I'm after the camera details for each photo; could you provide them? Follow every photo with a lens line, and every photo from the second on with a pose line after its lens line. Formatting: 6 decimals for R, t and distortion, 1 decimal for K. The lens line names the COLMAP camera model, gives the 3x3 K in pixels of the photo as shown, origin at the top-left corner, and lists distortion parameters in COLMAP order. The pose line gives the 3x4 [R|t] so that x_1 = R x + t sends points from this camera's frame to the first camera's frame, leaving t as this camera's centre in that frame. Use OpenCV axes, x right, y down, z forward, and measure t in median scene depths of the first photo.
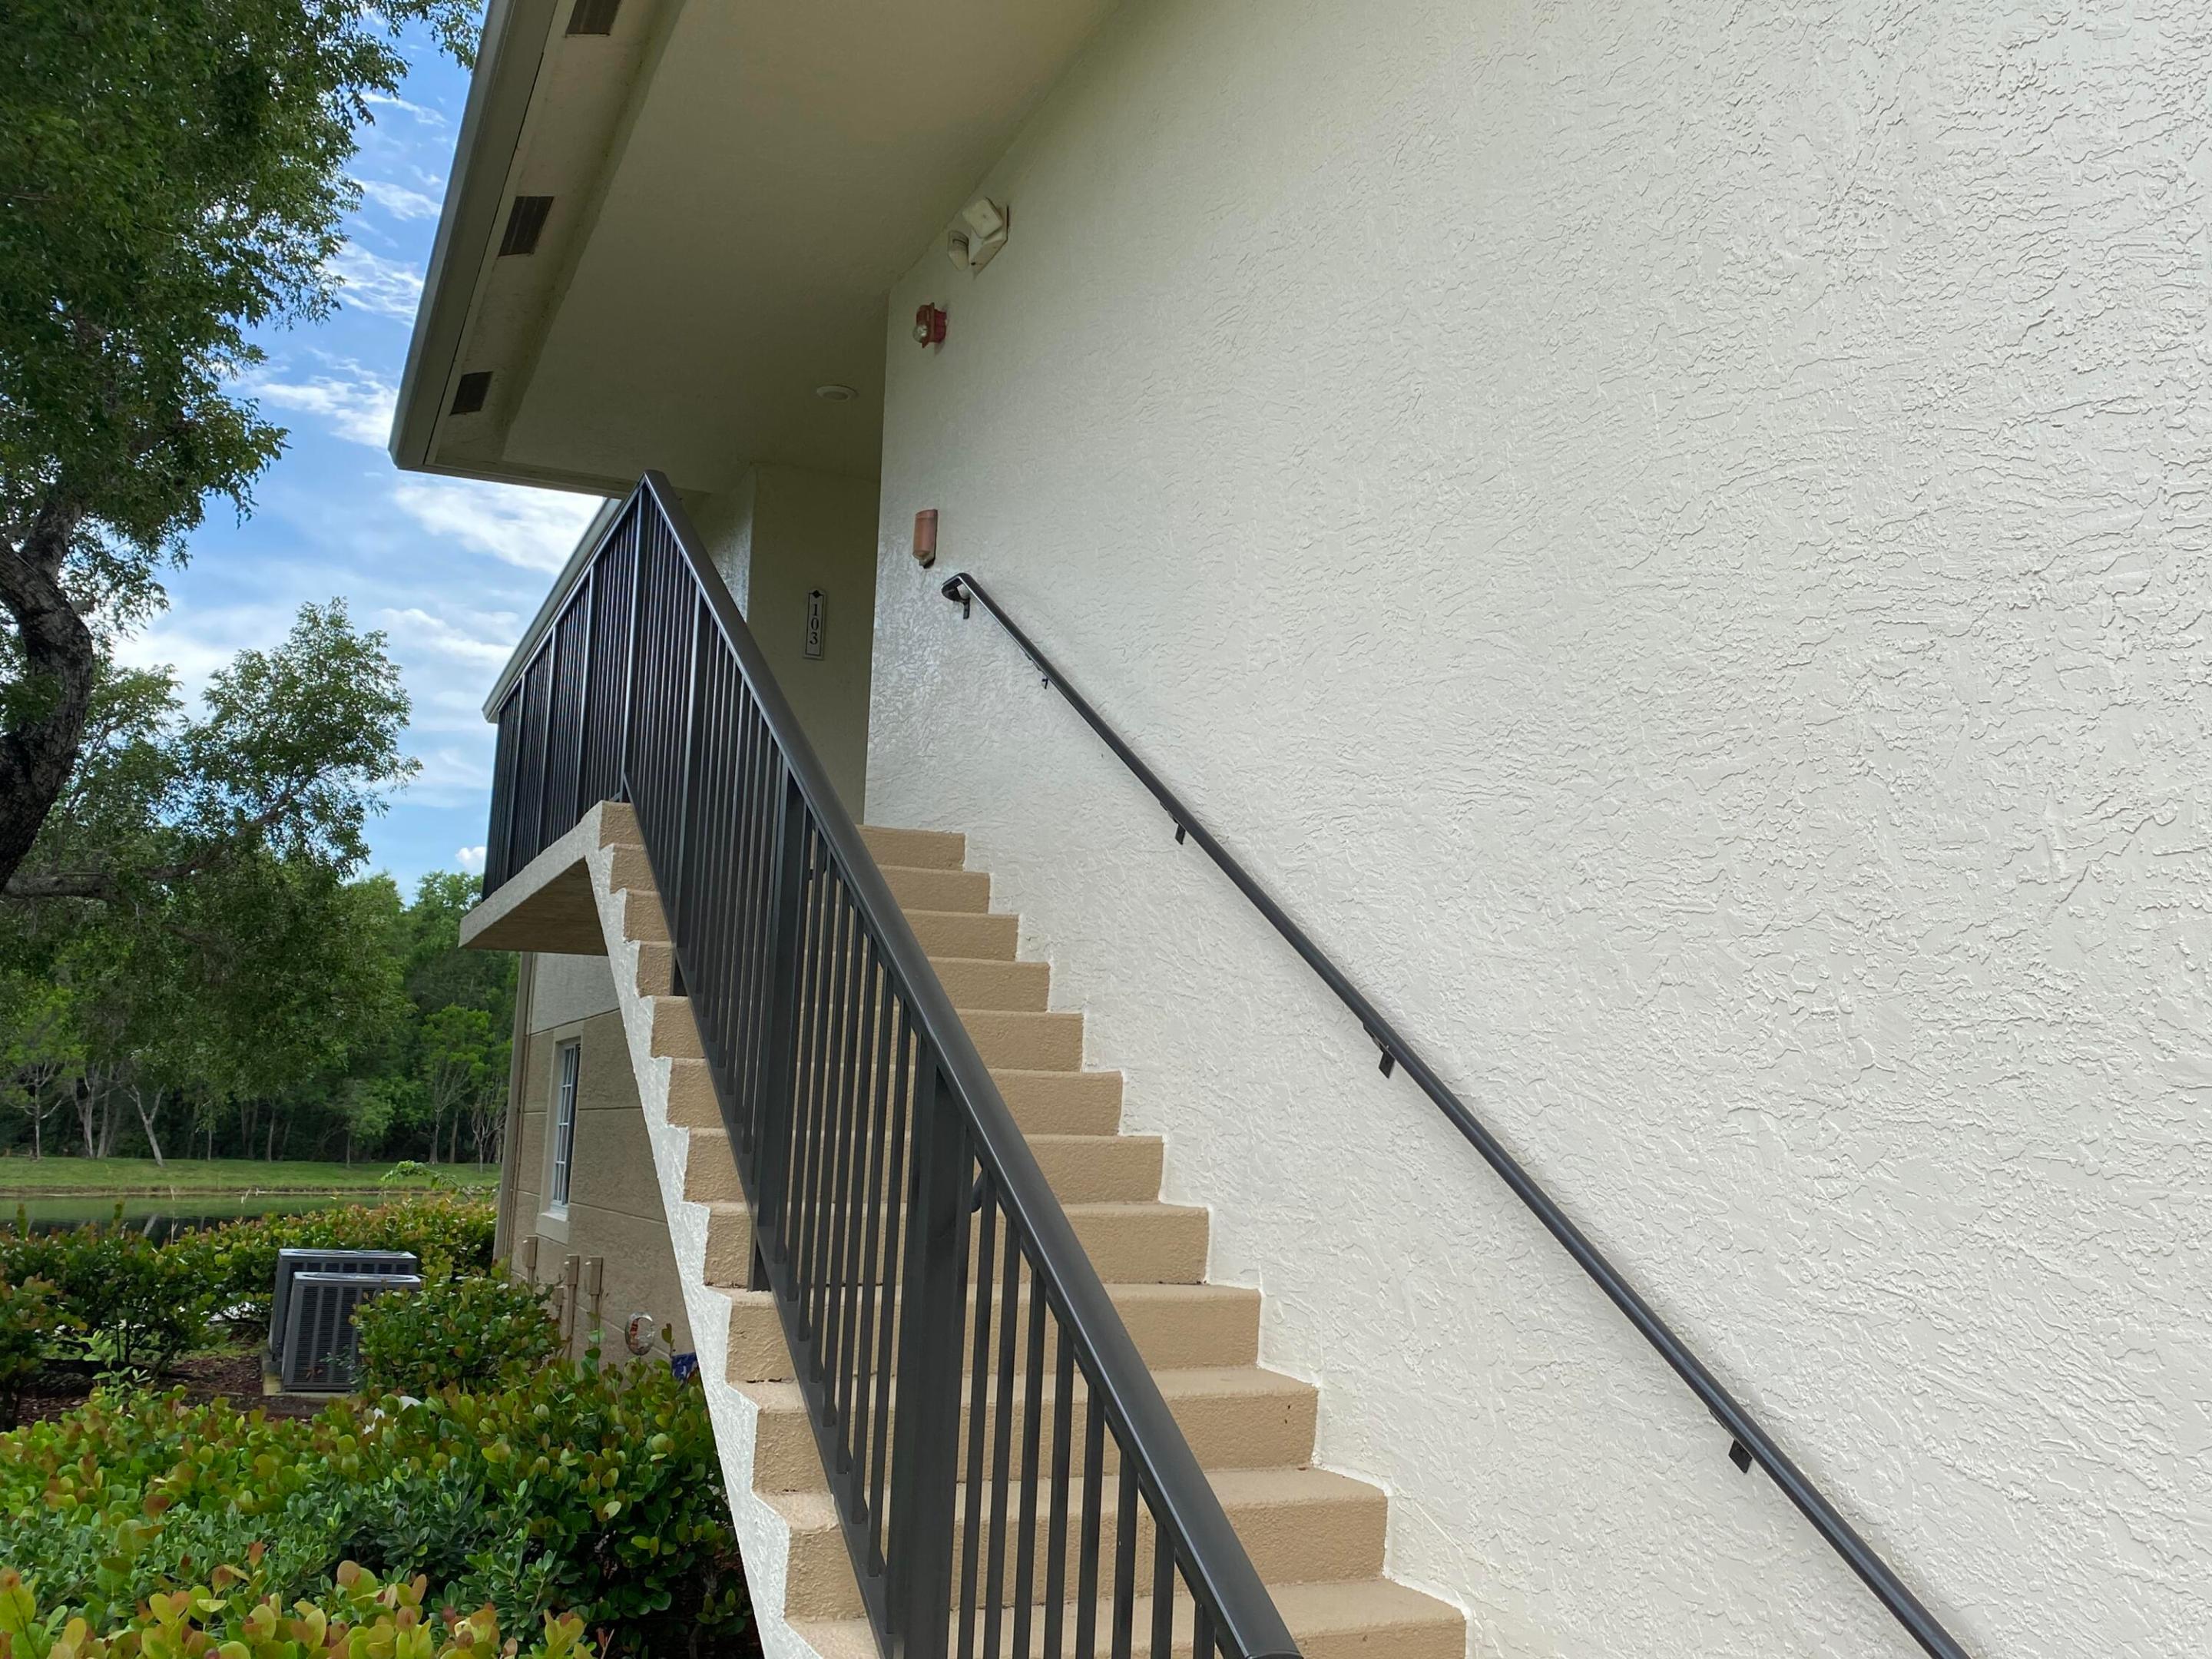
lens RADIAL K [[1959.2, 0, 1106.0], [0, 1959.2, 829.5], [0, 0, 1]] dist [0.007845, -0.003297]
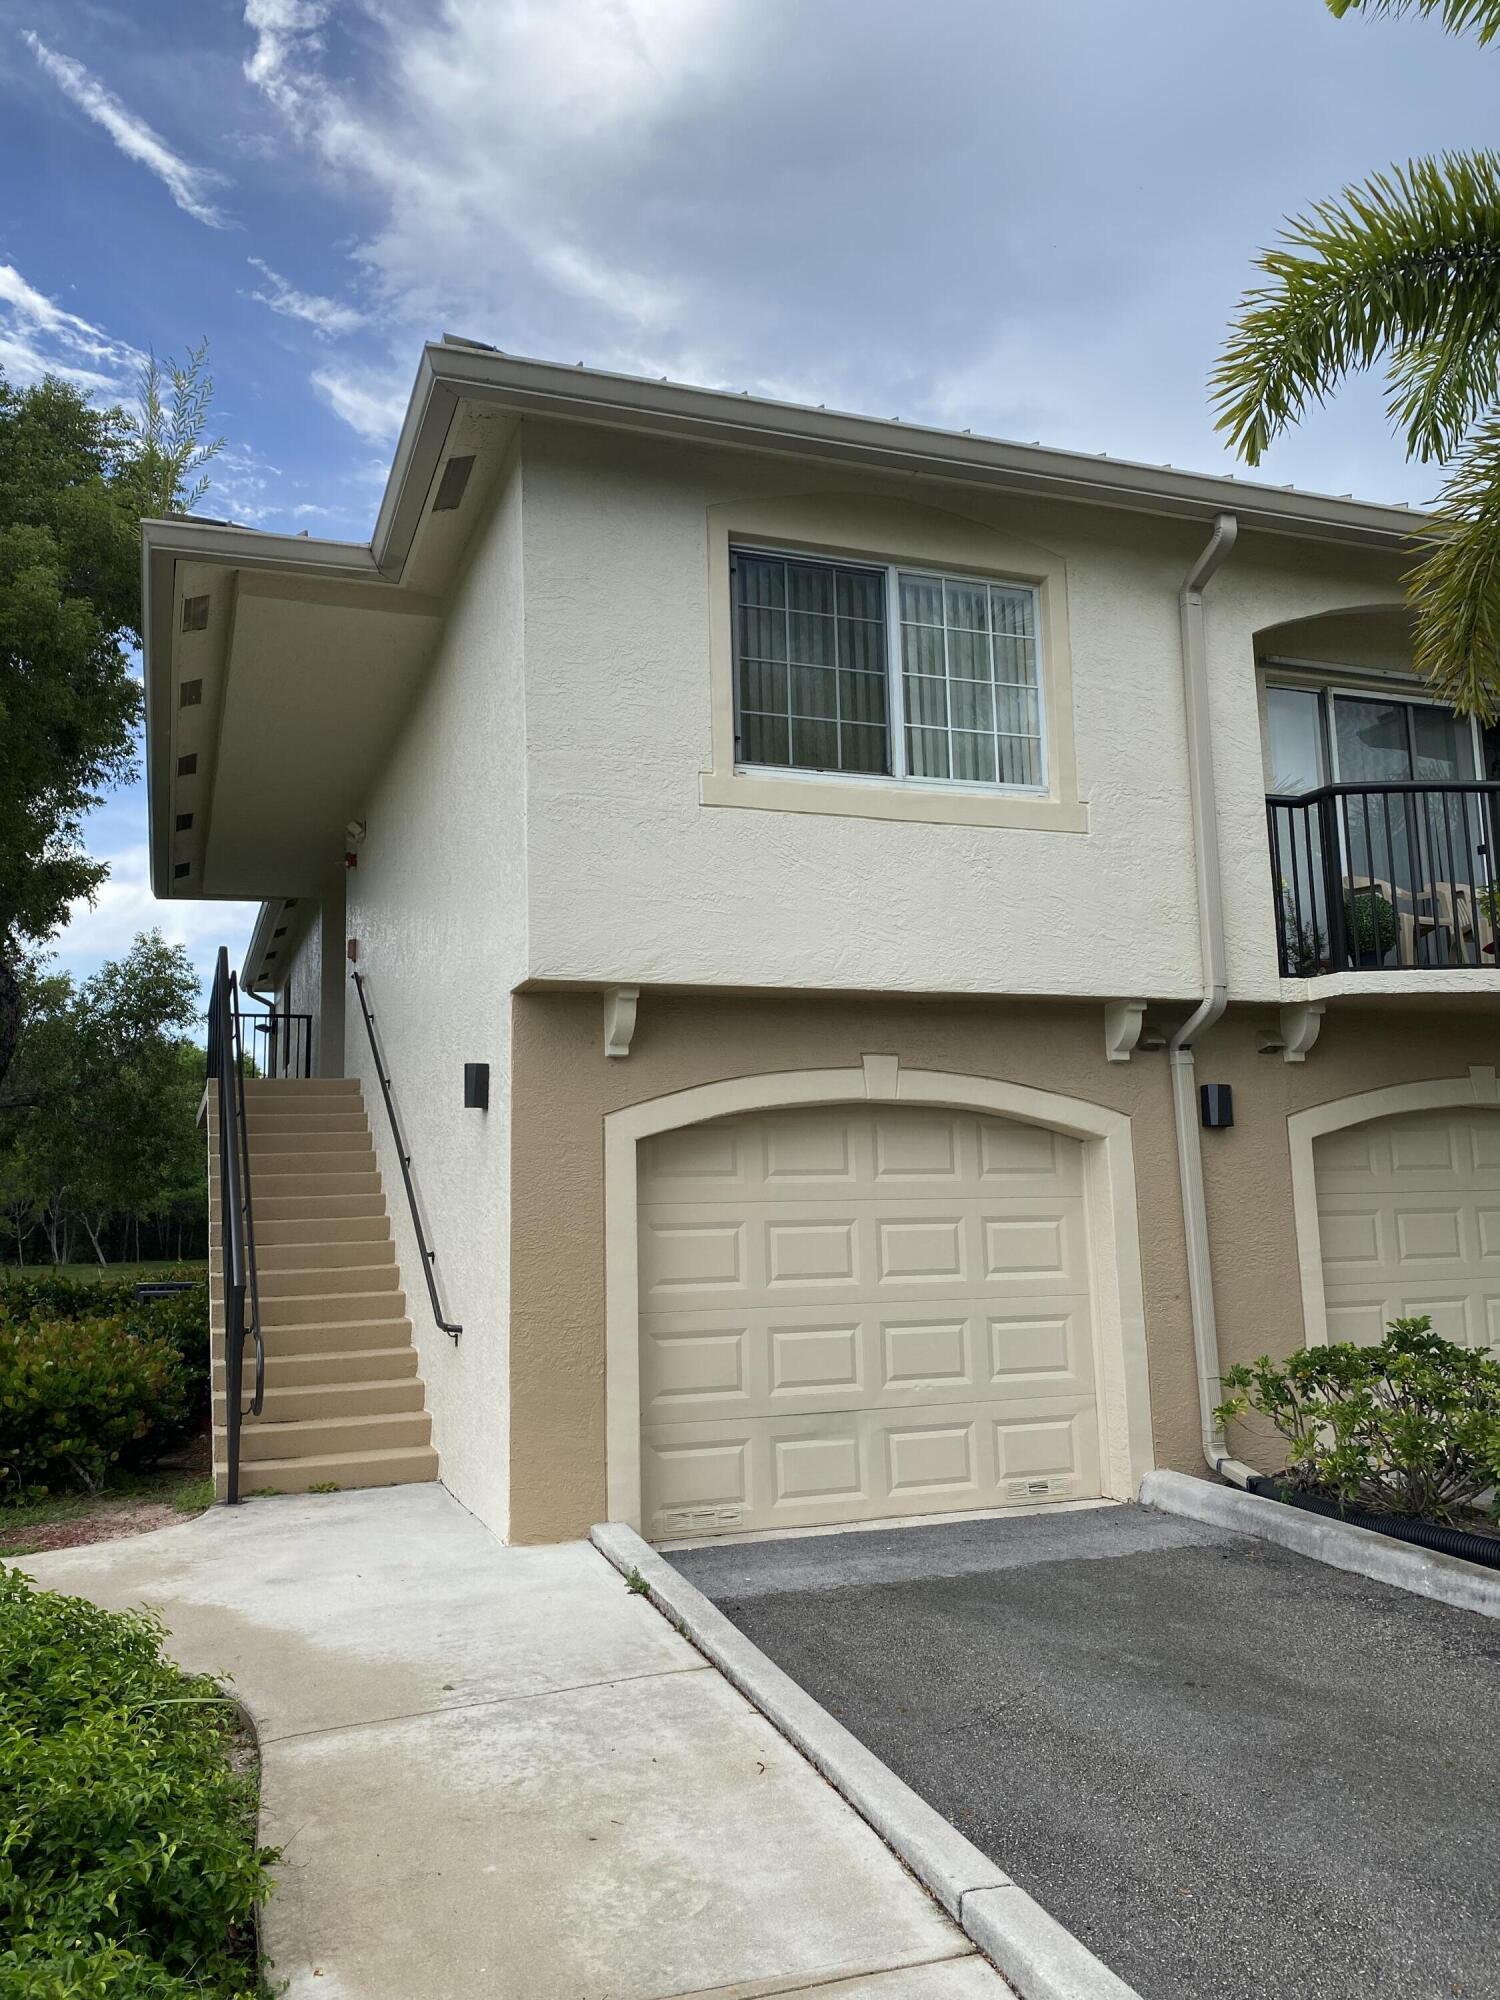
lens RADIAL K [[1530.9, 0, 750.0], [0, 1530.9, 1000.0], [0, 0, 1]] dist [-0.005837, -0.001241]
pose [[0.996906, -0.064166, -0.045403, 0.209970], [0.064875, 0.997791, 0.014304, -0.037948], [0.044385, -0.017205, 0.998866, -0.373688]]
